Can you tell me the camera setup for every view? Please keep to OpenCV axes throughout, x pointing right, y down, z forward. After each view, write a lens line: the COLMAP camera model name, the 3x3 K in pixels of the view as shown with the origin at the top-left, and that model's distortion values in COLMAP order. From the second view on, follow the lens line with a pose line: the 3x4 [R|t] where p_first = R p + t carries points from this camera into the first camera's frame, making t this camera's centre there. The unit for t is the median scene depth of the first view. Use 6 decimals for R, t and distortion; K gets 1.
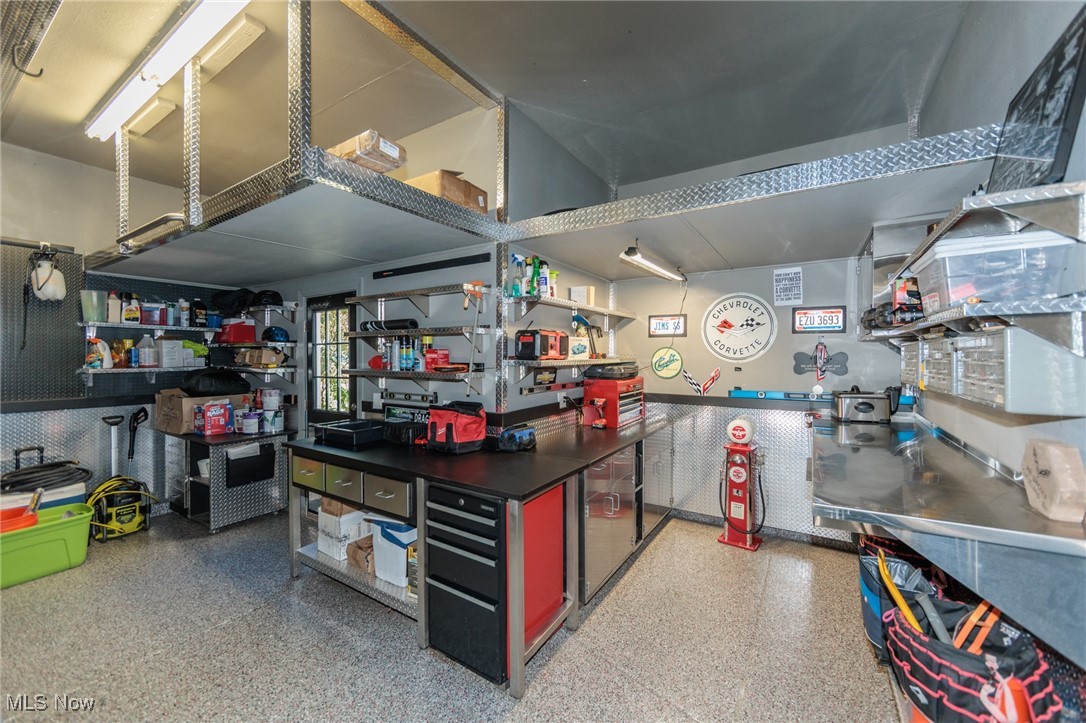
lens RADIAL K [[424.4, 0, 539.1], [0, 424.4, 355.4], [0, 0, 1]] dist [-0.002308, -0.000588]
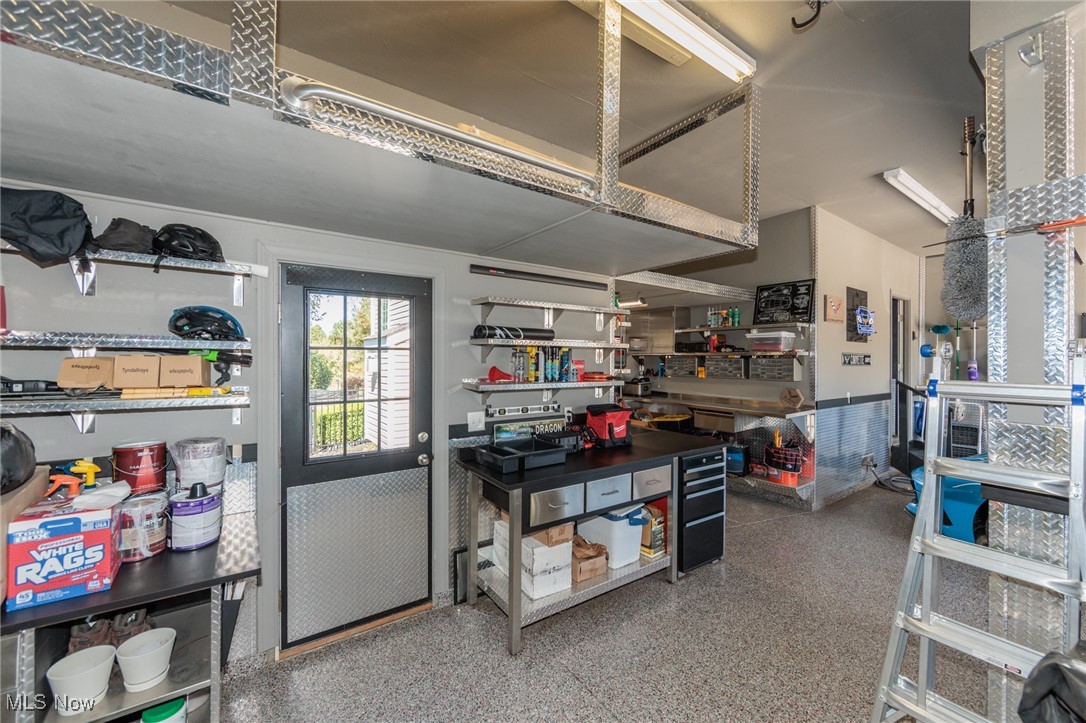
lens RADIAL K [[424.4, 0, 540.8], [0, 424.4, 362.1], [0, 0, 1]] dist [-0.002308, -0.000588]
pose [[0.383028, -0.000572, 0.923737, -1.147763], [-0.004462, 0.999987, 0.002470, -0.010445], [-0.923726, -0.005068, 0.383020, 0.596535]]
